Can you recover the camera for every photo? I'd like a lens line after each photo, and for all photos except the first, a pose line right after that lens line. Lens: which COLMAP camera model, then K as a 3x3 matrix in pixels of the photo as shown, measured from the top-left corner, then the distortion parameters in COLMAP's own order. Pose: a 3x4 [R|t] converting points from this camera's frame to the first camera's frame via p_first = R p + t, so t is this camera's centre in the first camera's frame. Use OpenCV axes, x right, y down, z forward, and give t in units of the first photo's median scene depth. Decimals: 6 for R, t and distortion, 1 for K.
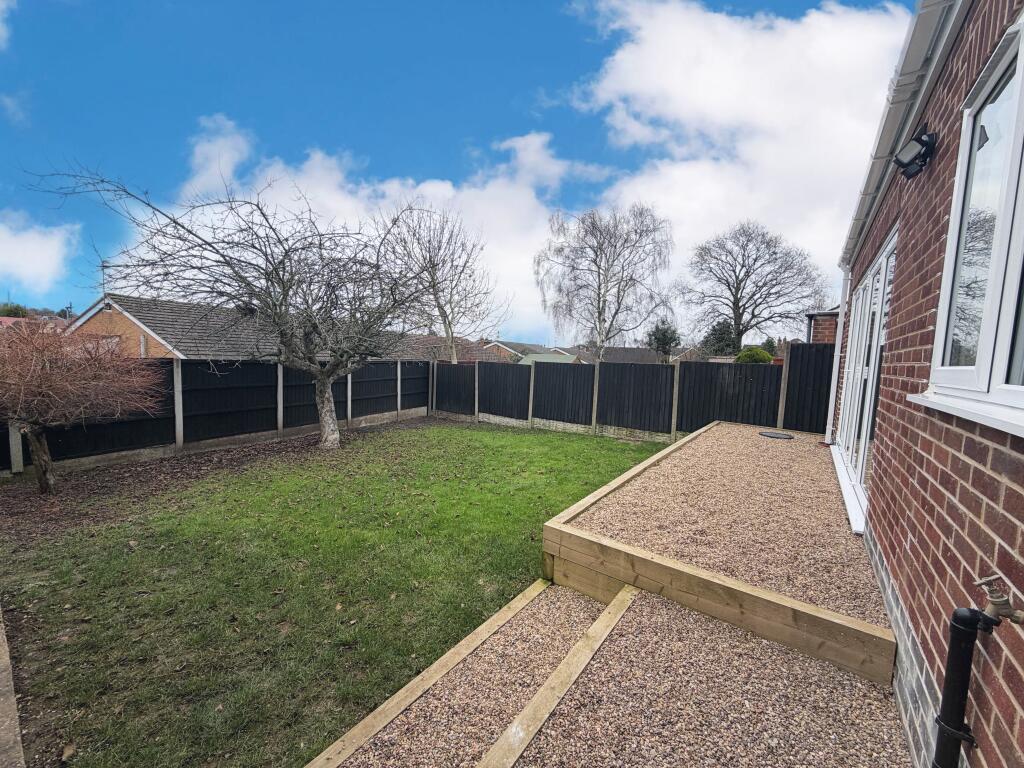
lens RADIAL K [[408.6, 0, 511.4], [0, 408.6, 382.3], [0, 0, 1]] dist [0.000081, -0.000082]
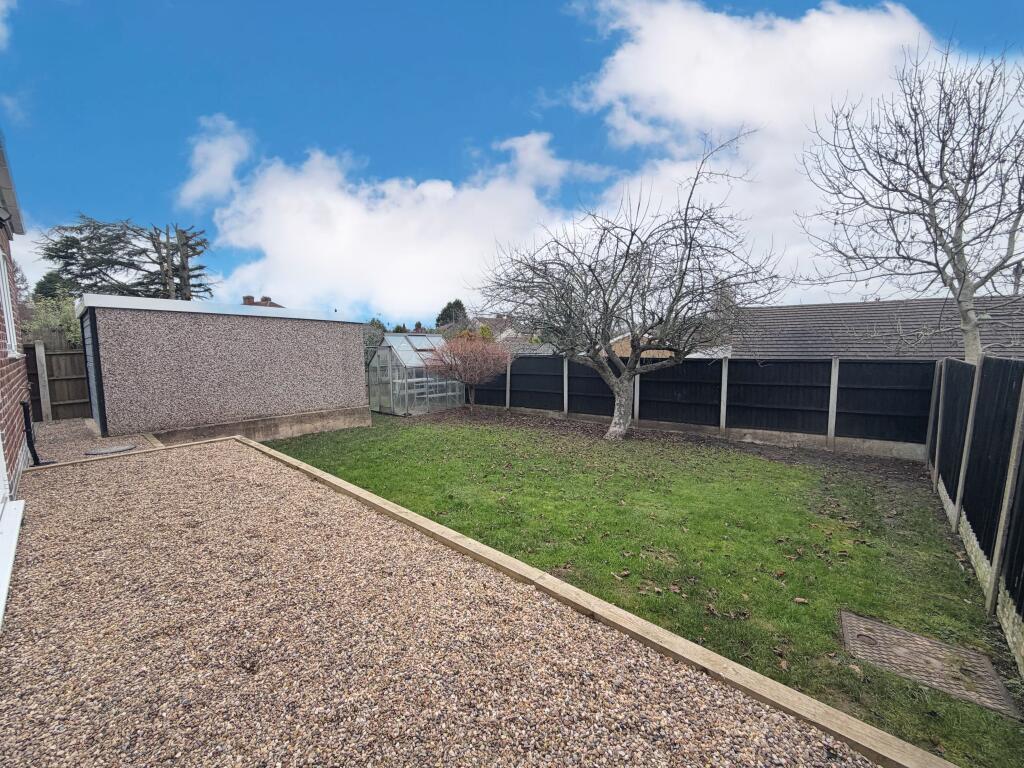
lens RADIAL K [[408.6, 0, 511.4], [0, 408.6, 382.3], [0, 0, 1]] dist [0.000081, -0.000082]
pose [[-0.107440, 0.051549, -0.992874, 0.543175], [-0.062002, 0.996364, 0.058440, -0.029116], [0.992276, 0.067839, -0.103854, 0.713498]]
